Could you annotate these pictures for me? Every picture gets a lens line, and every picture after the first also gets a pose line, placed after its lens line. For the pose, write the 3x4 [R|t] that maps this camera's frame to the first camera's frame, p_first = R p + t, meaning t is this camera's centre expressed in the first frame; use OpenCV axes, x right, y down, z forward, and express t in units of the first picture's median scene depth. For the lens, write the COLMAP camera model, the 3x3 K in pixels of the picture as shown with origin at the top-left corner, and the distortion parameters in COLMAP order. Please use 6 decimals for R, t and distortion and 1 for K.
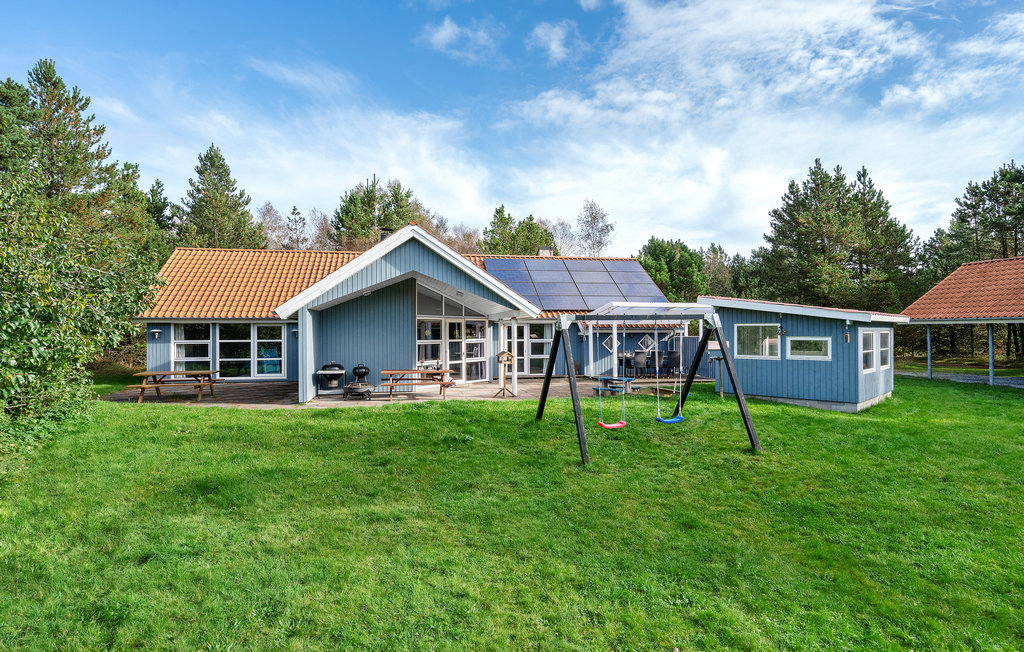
lens RADIAL K [[588.9, 0, 512.0], [0, 588.9, 326.0], [0, 0, 1]] dist [0.022011, -0.001824]
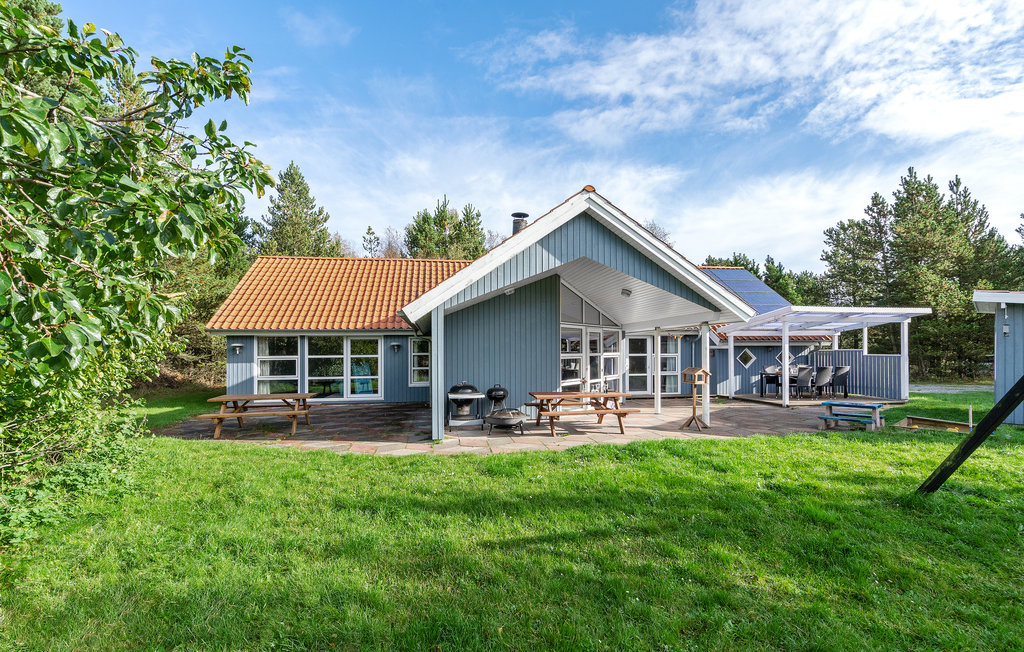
lens RADIAL K [[481.6, 0, 513.3], [0, 481.6, 344.3], [0, 0, 1]] dist [0.001579, 0.000710]
pose [[0.999790, -0.004464, -0.020017, -0.179001], [0.004368, 0.999979, -0.004831, 0.011974], [0.020038, 0.004743, 0.999788, 0.298593]]
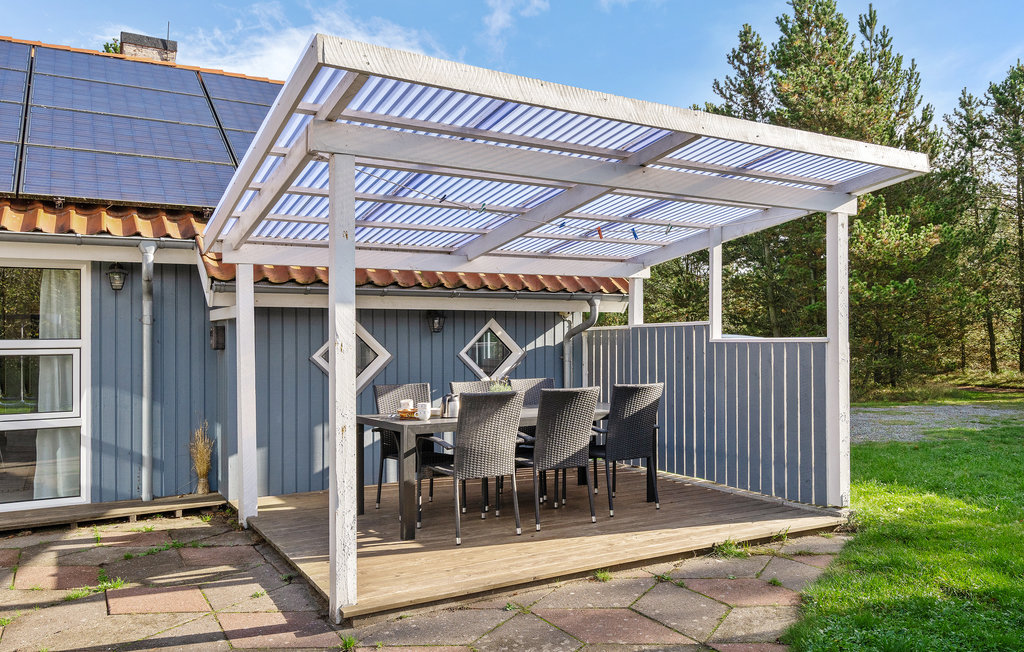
lens RADIAL K [[729.7, 0, 512.0], [0, 729.7, 326.0], [0, 0, 1]] dist [0.022778, -0.114487]
pose [[0.951539, -0.002698, 0.307515, 0.151672], [0.006515, 0.999914, -0.011386, 0.023077], [-0.307458, 0.012837, 0.951475, 0.757077]]
